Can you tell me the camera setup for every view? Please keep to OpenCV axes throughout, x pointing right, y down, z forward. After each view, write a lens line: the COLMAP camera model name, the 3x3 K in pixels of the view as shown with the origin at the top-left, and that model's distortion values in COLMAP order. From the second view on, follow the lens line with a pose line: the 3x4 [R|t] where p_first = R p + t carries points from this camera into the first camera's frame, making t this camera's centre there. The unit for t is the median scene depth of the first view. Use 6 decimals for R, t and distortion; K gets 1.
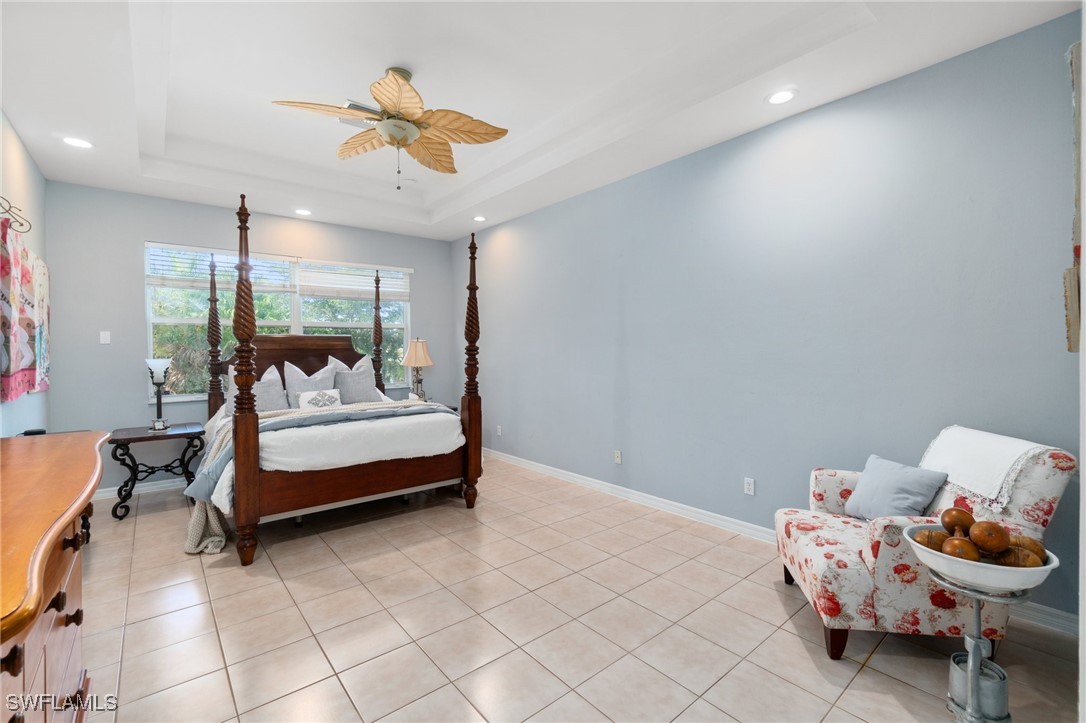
lens RADIAL K [[466.9, 0, 536.4], [0, 466.9, 355.4], [0, 0, 1]] dist [0.000044, 0.000197]
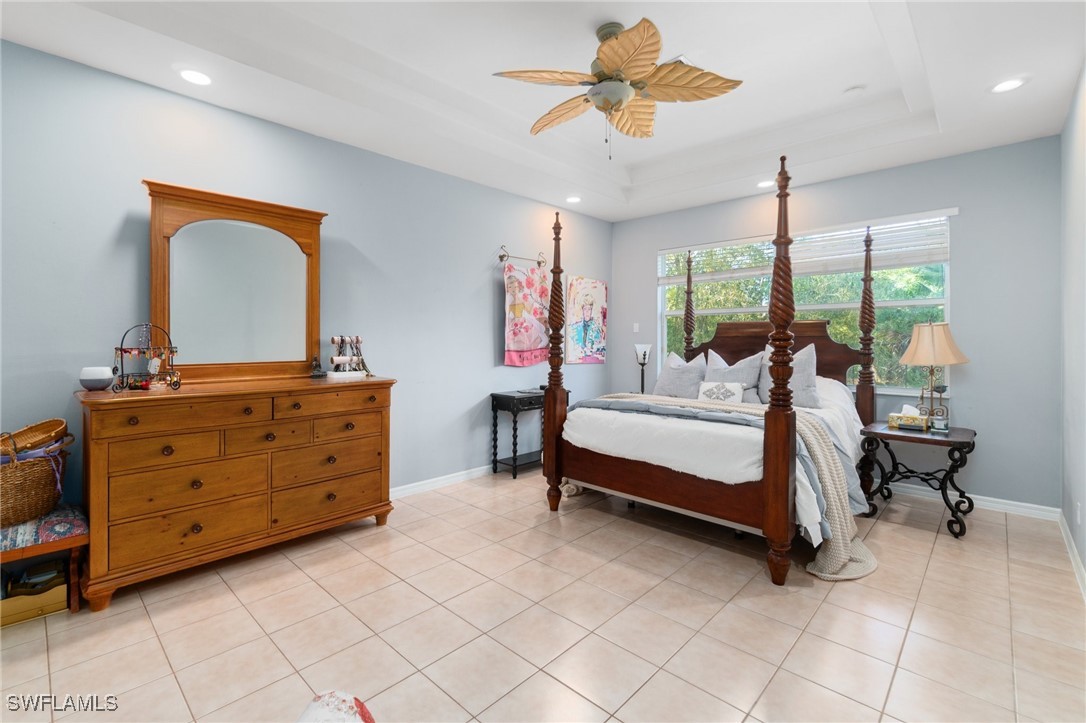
lens RADIAL K [[487.3, 0, 542.2], [0, 487.3, 339.5], [0, 0, 1]] dist [-0.000398, -0.000037]
pose [[0.128025, 0.010081, -0.991720, 0.521022], [-0.015019, 0.999853, 0.008225, -0.012977], [0.991657, 0.013842, 0.128158, 0.631474]]
